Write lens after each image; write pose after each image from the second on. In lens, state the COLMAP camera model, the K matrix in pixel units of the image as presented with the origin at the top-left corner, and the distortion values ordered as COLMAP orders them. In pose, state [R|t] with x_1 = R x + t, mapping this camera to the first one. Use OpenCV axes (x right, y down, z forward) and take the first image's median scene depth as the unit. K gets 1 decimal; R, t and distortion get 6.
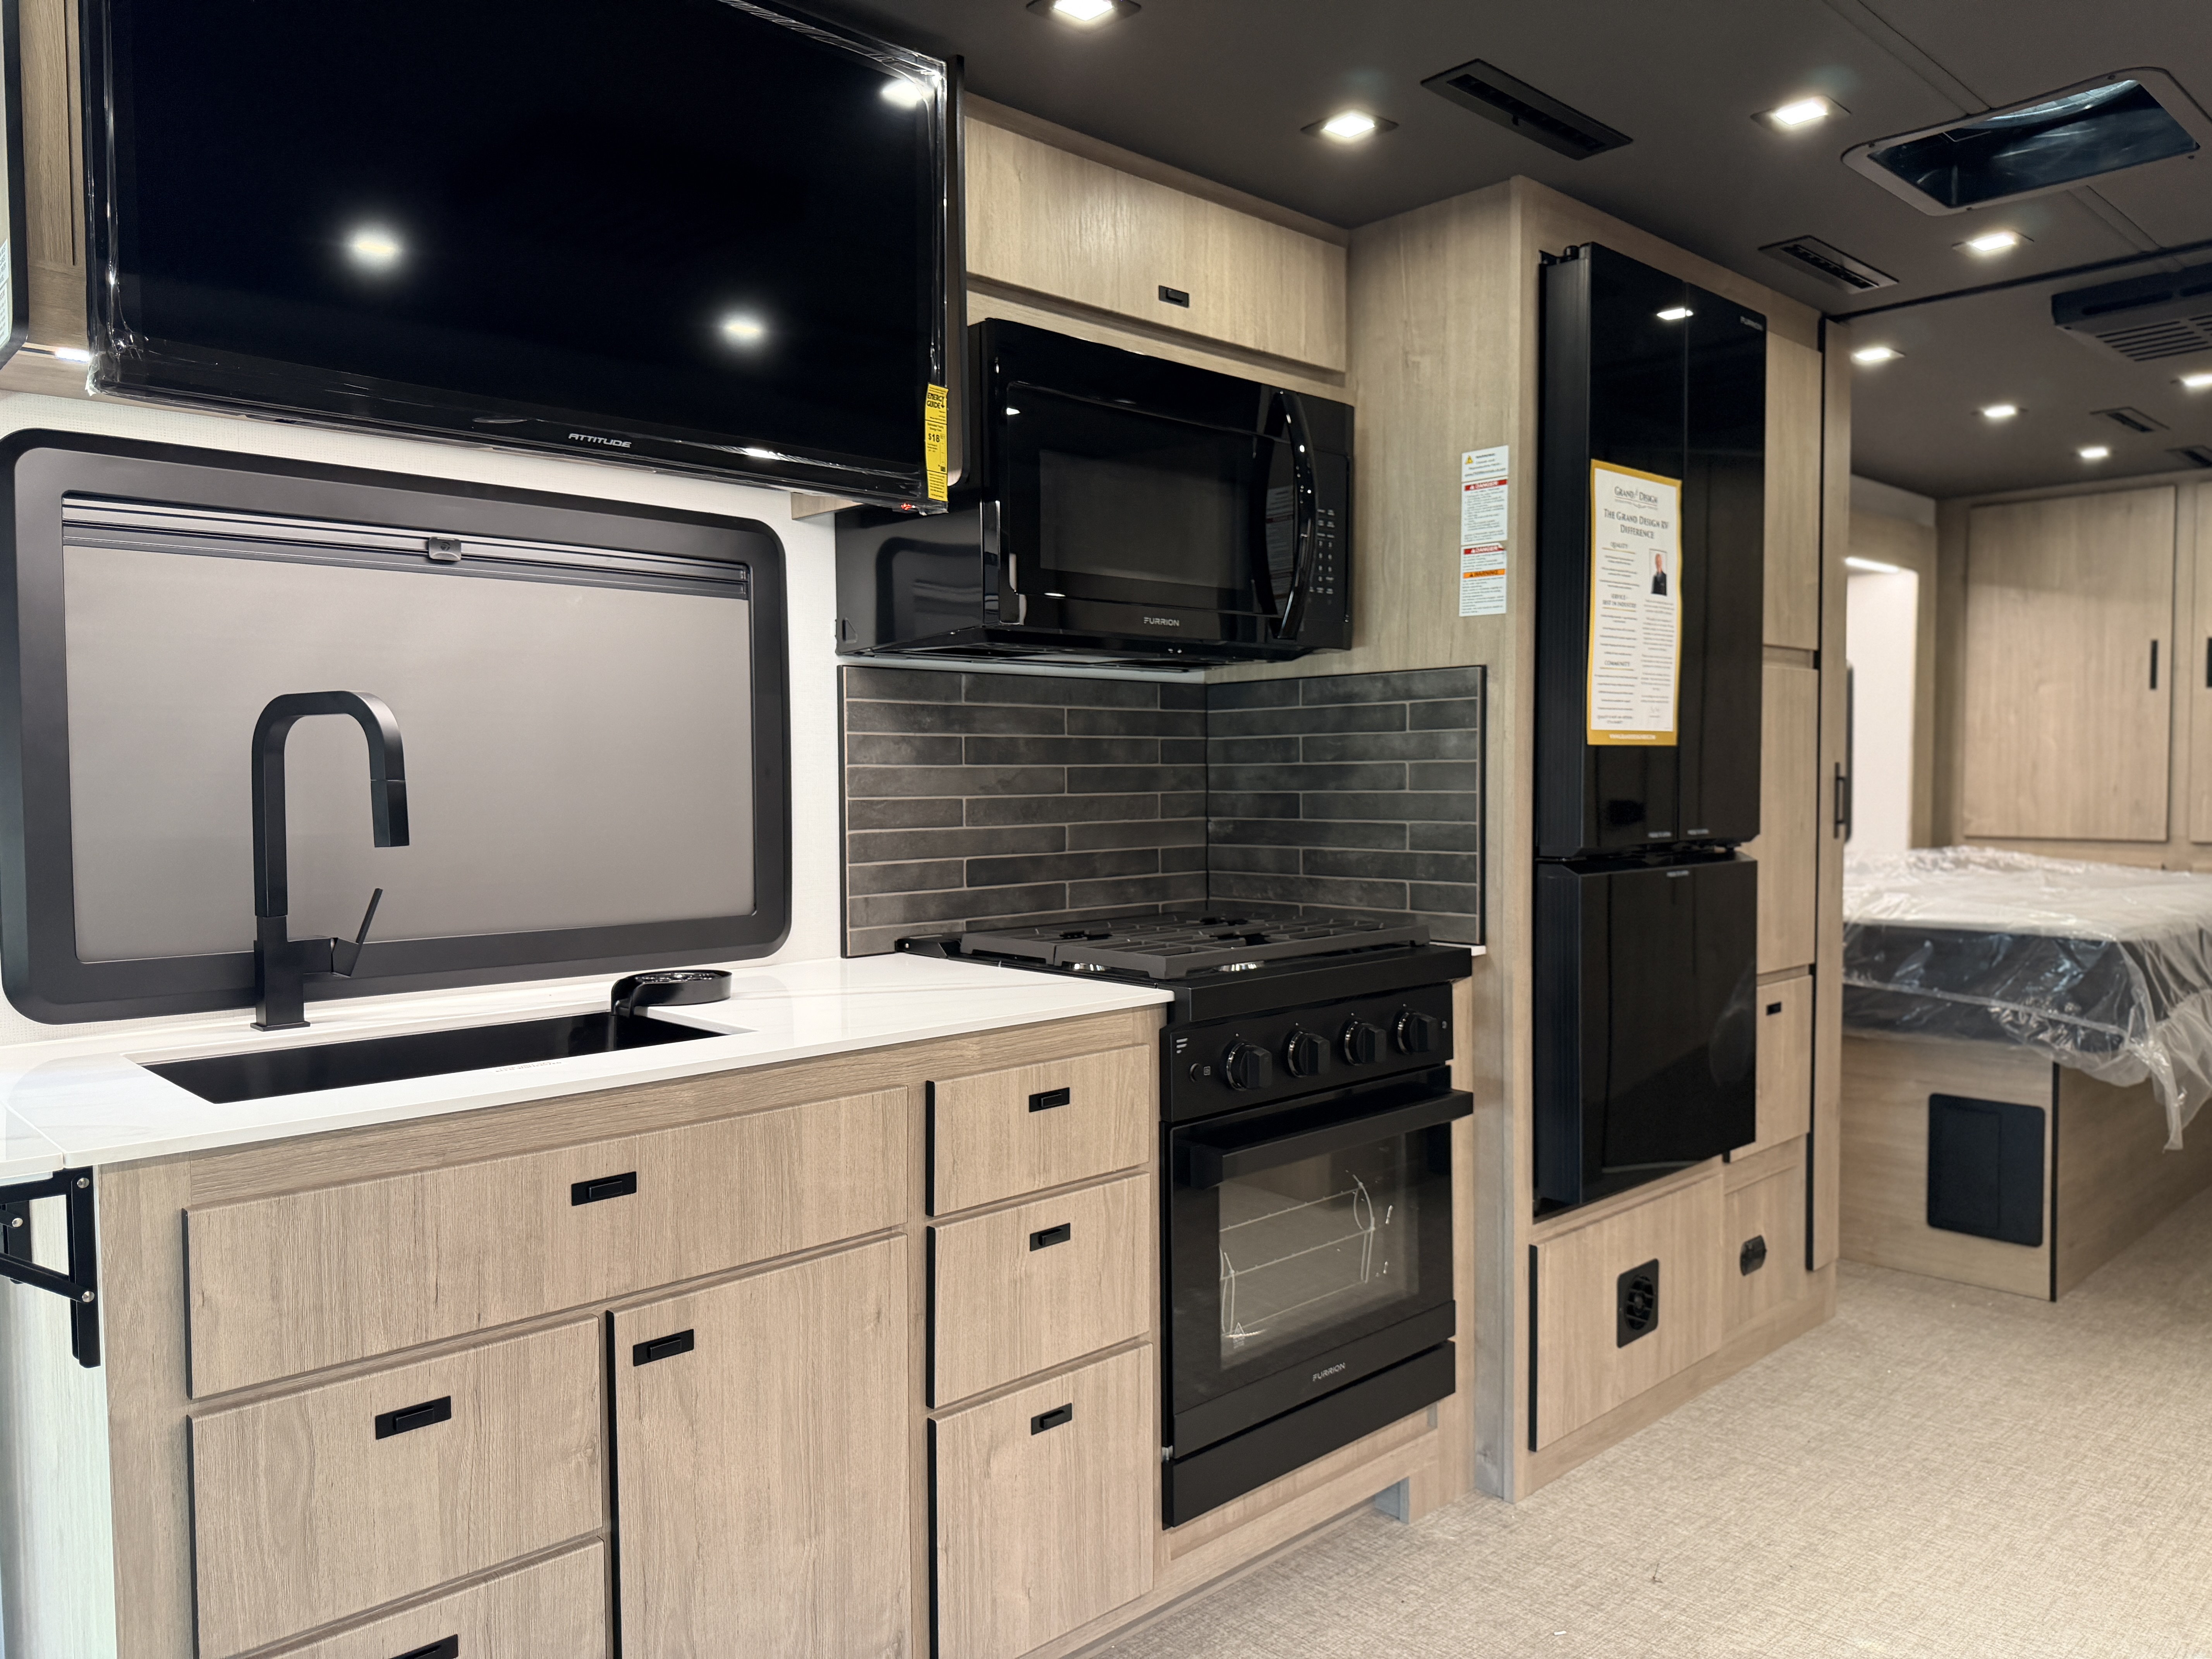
lens RADIAL K [[1558.8, 0, 1105.8], [0, 1558.8, 839.0], [0, 0, 1]] dist [0.111094, -0.174020]
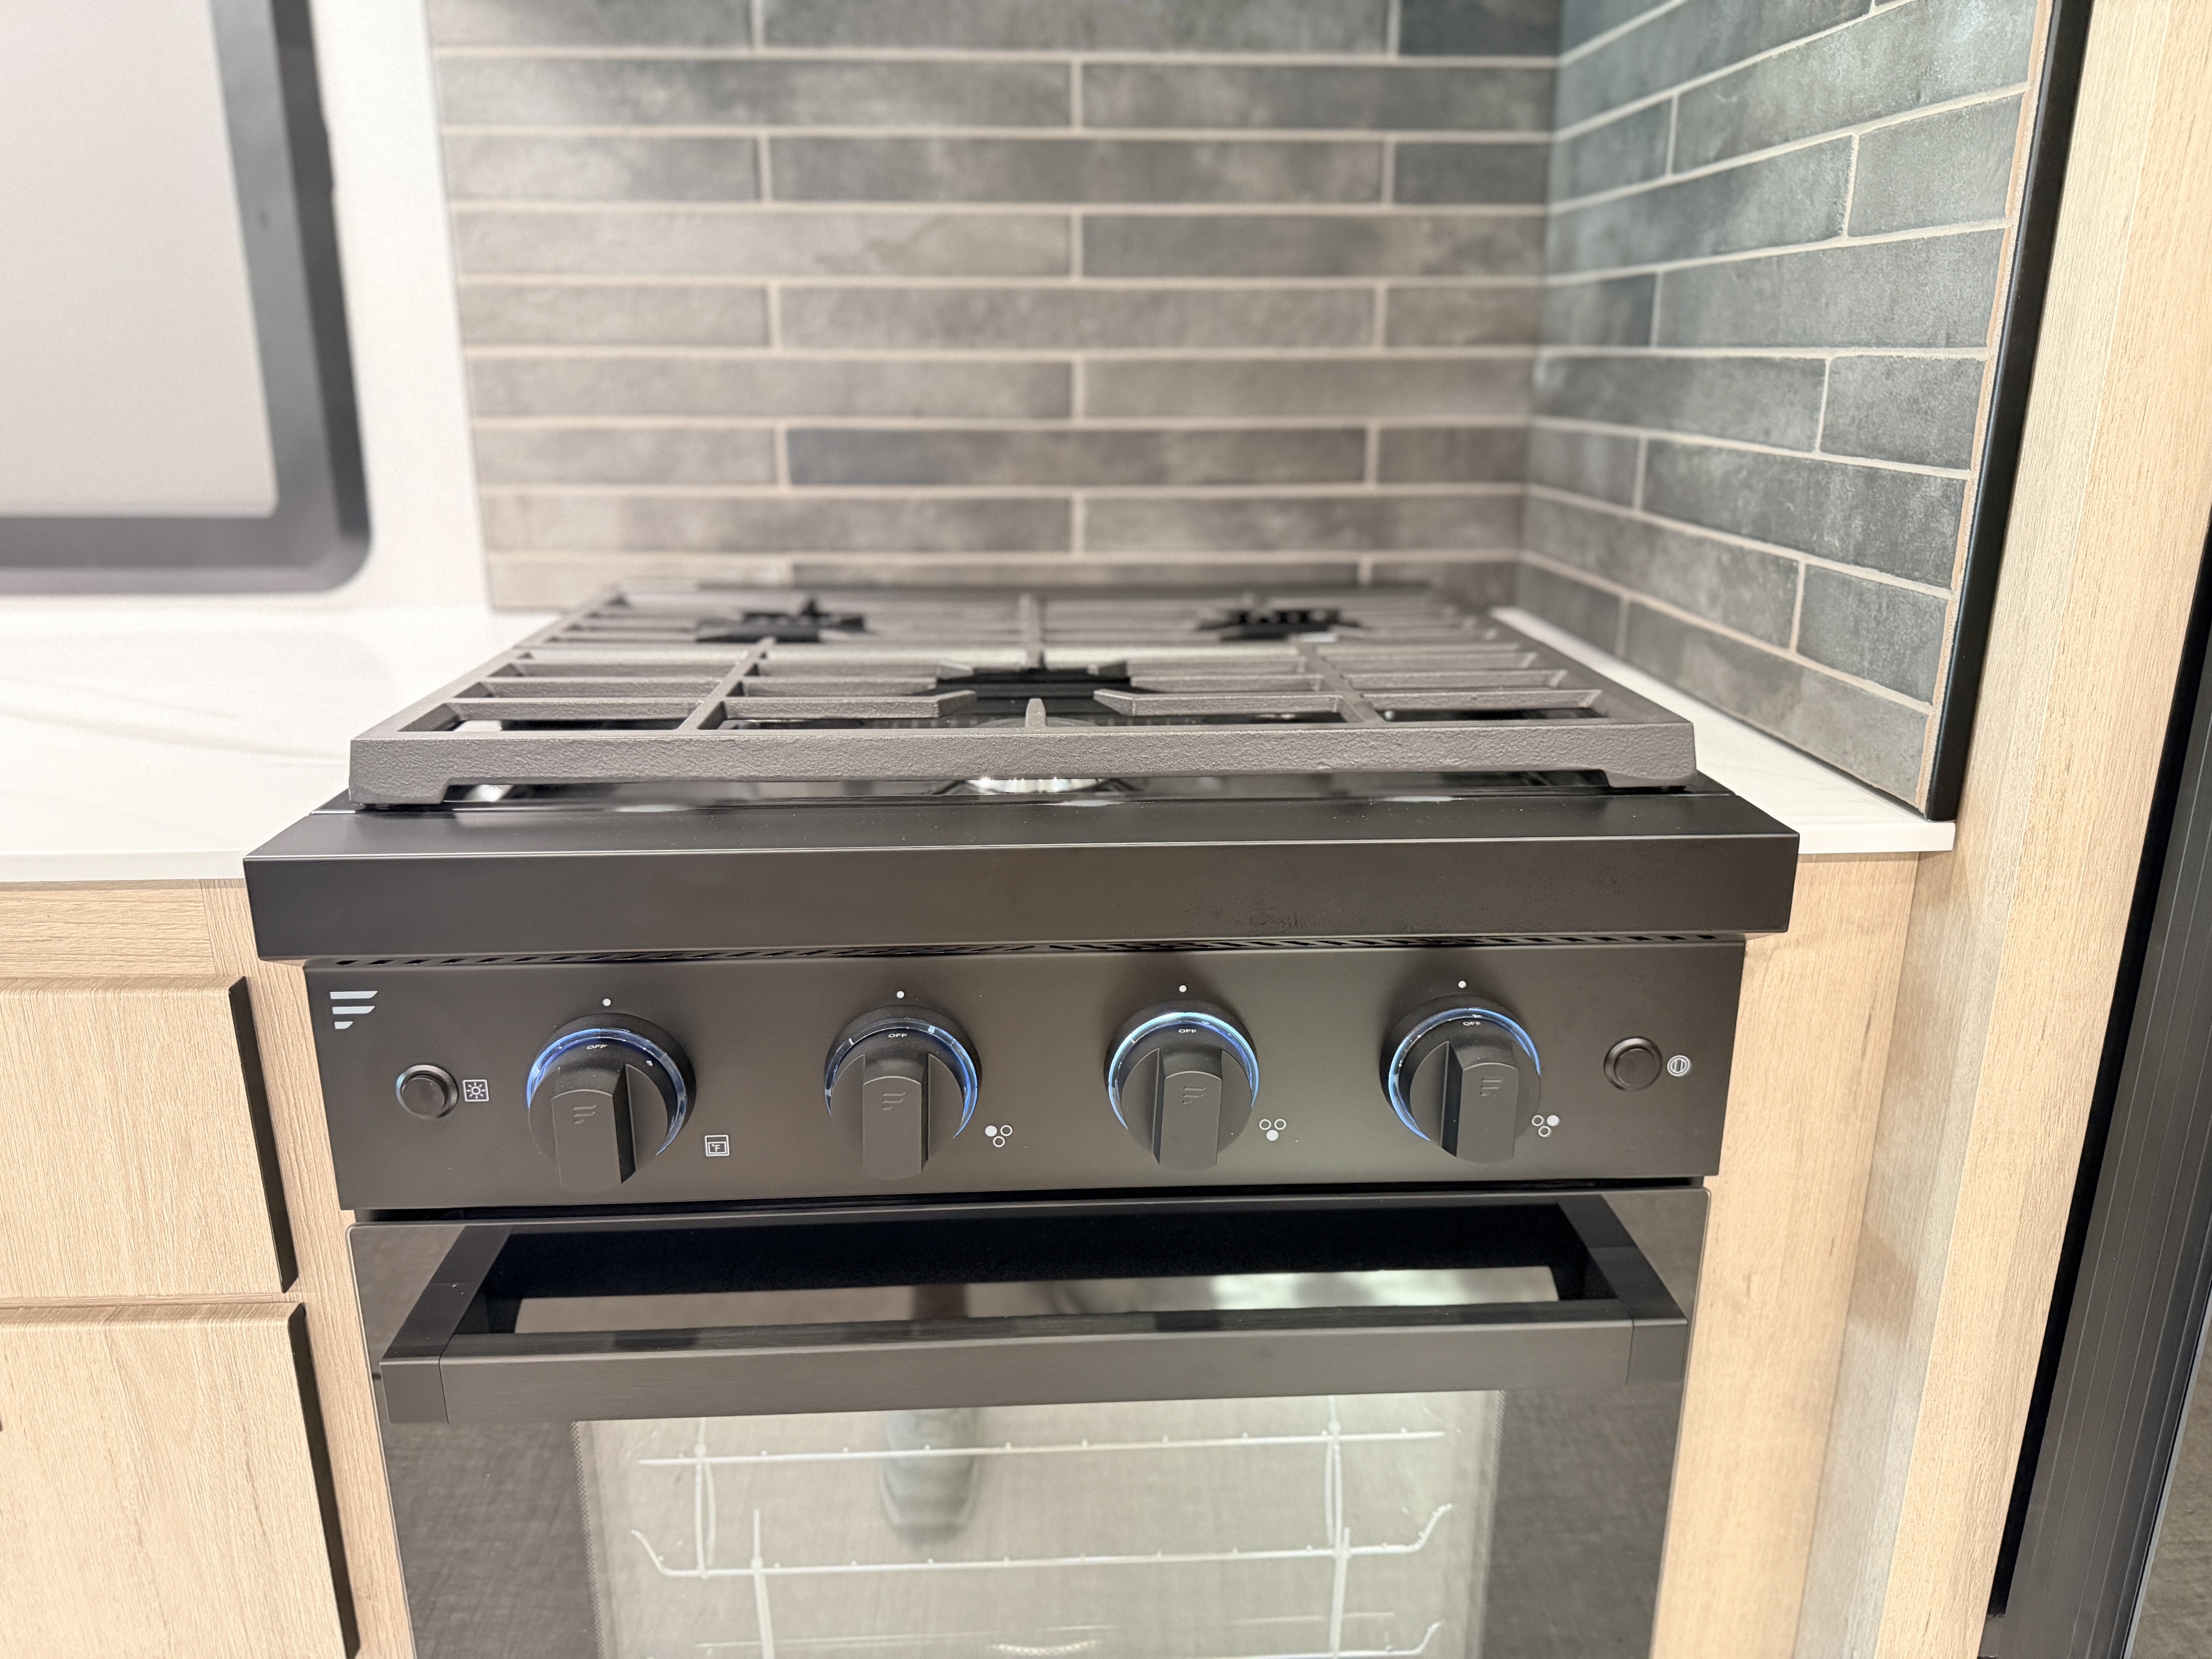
lens RADIAL K [[1618.4, 0, 1091.5], [0, 1618.4, 838.0], [0, 0, 1]] dist [0.039149, -0.051774]
pose [[0.760057, 0.196674, -0.619381, 0.304337], [-0.034703, 0.964028, 0.263526, 0.001096], [0.648930, -0.178800, 0.739541, 0.692433]]
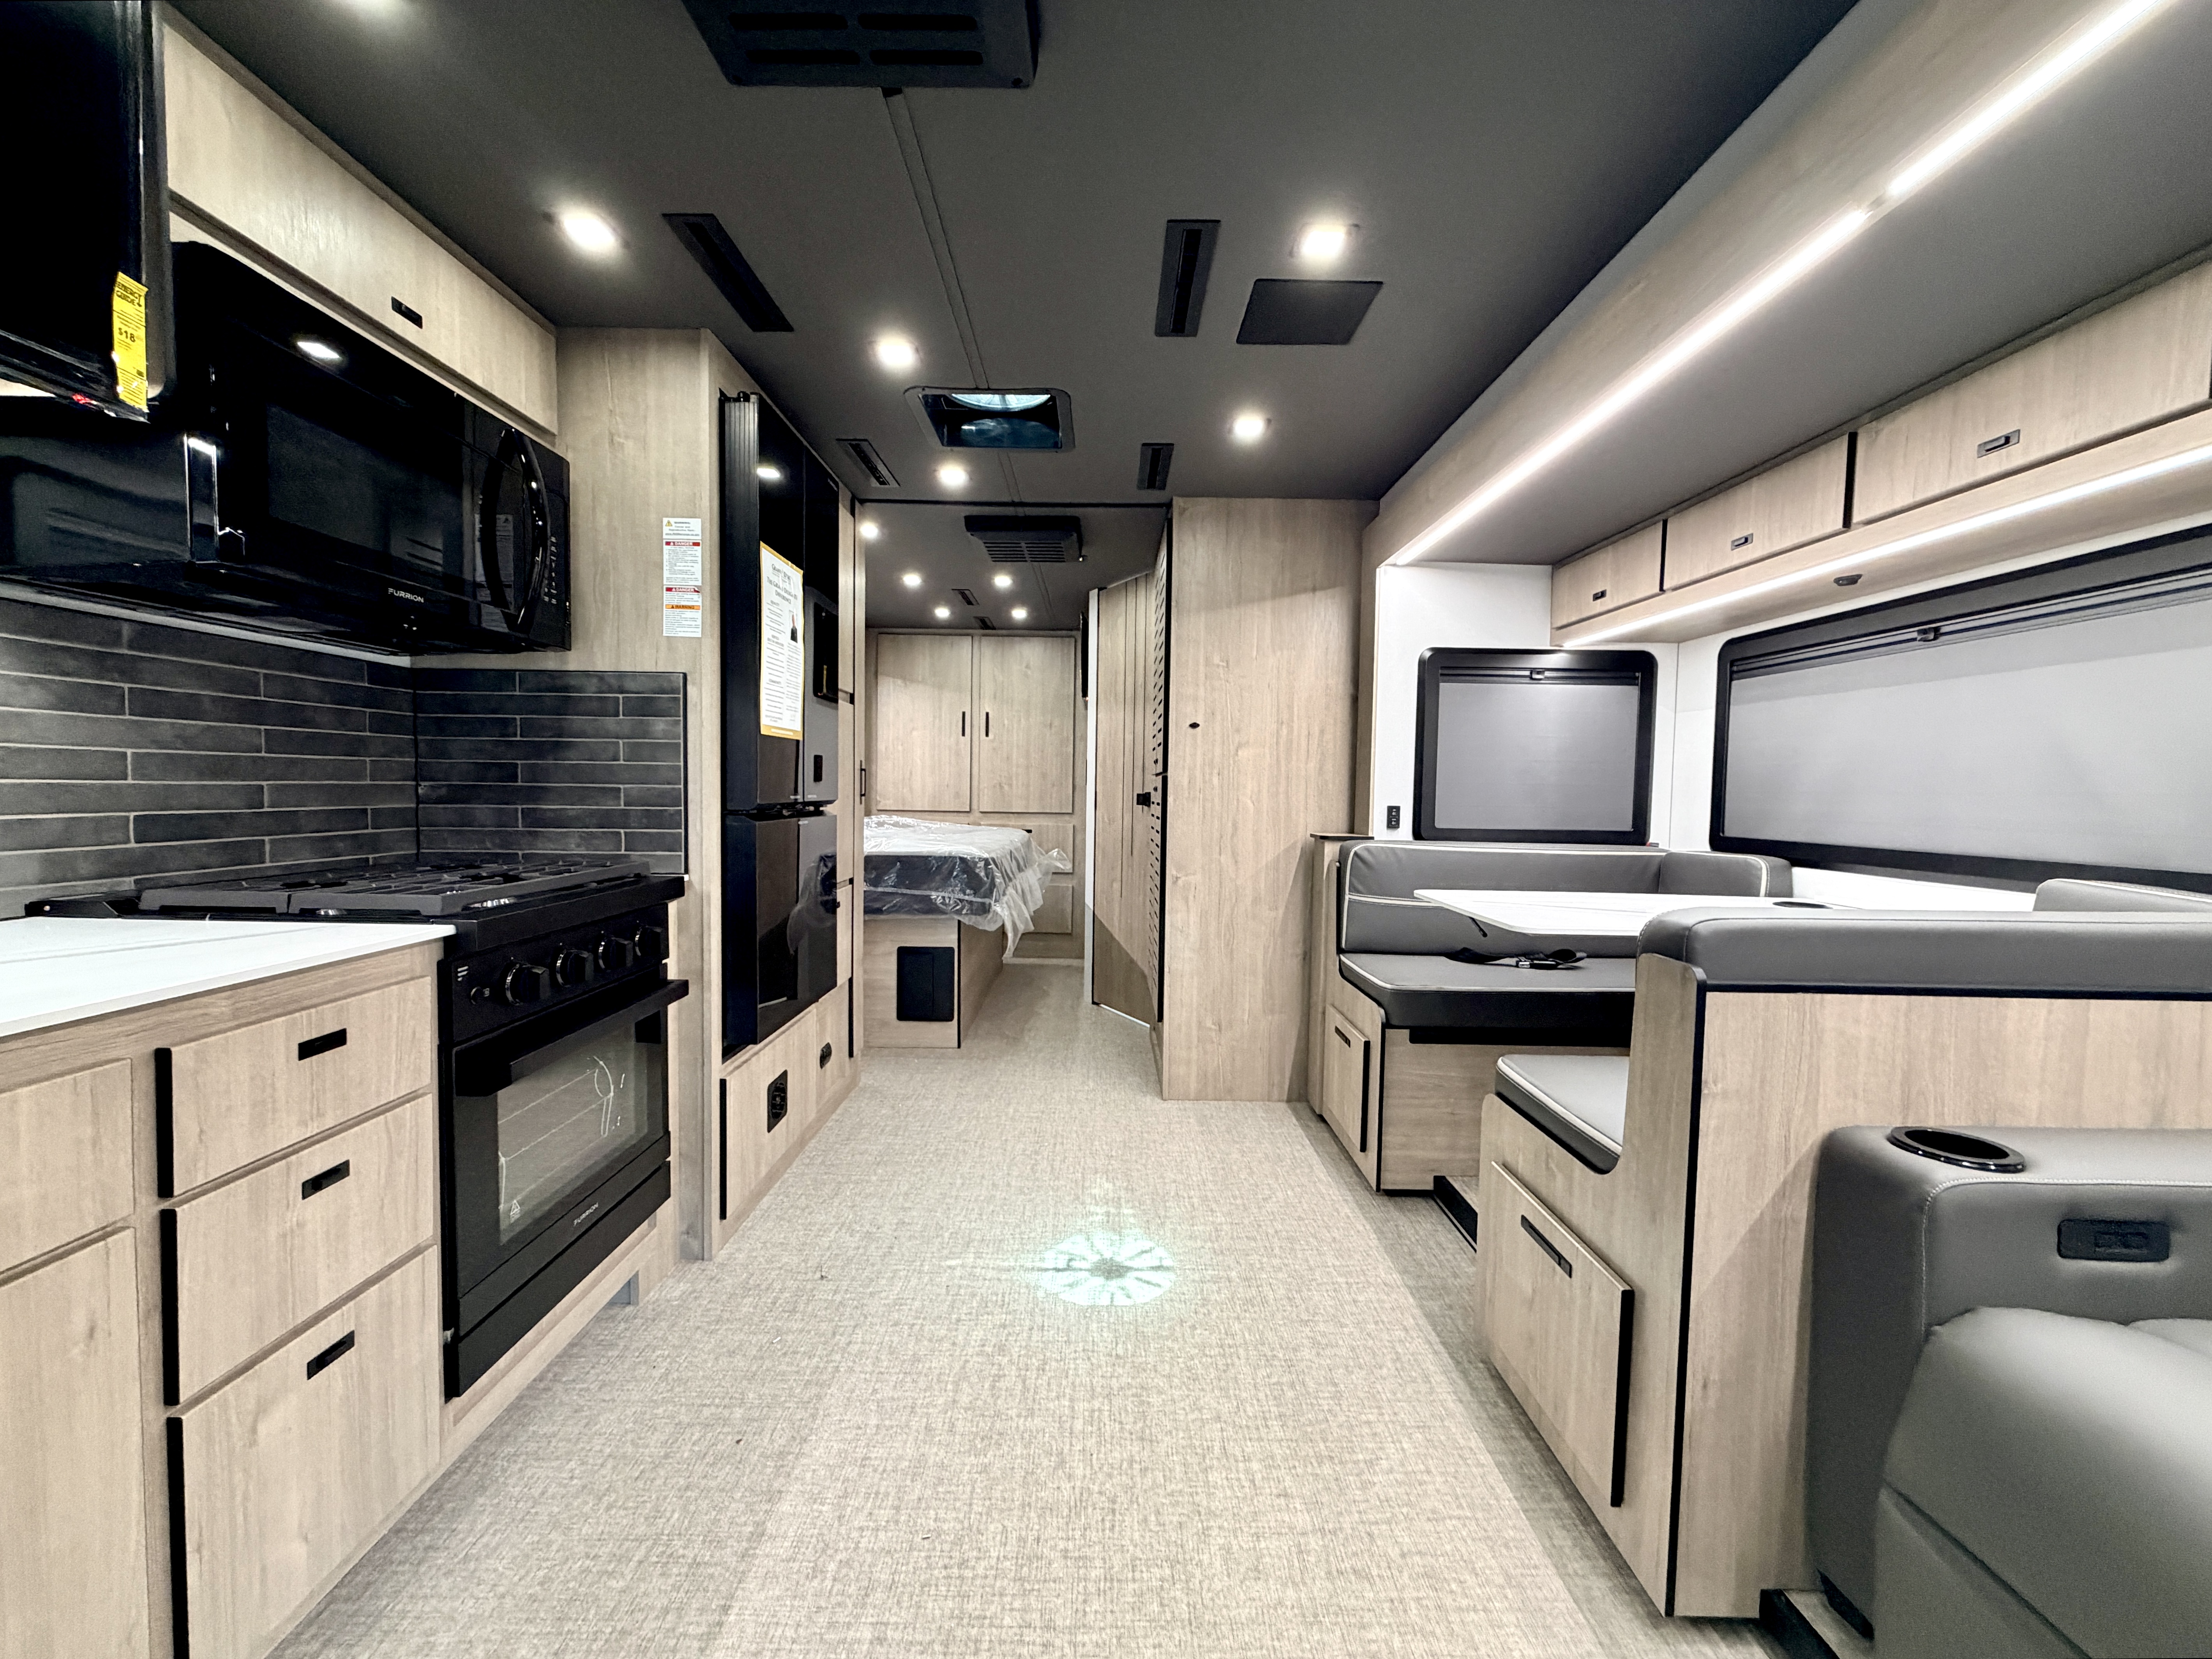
lens RADIAL K [[888.7, 0, 1106.0], [0, 888.7, 829.5], [0, 0, 1]] dist [0.001009, 0.000302]
pose [[0.684216, -0.017237, 0.729076, -0.080453], [0.010054, 0.999849, 0.014203, 0.020676], [-0.729210, -0.002388, 0.684286, 0.188831]]
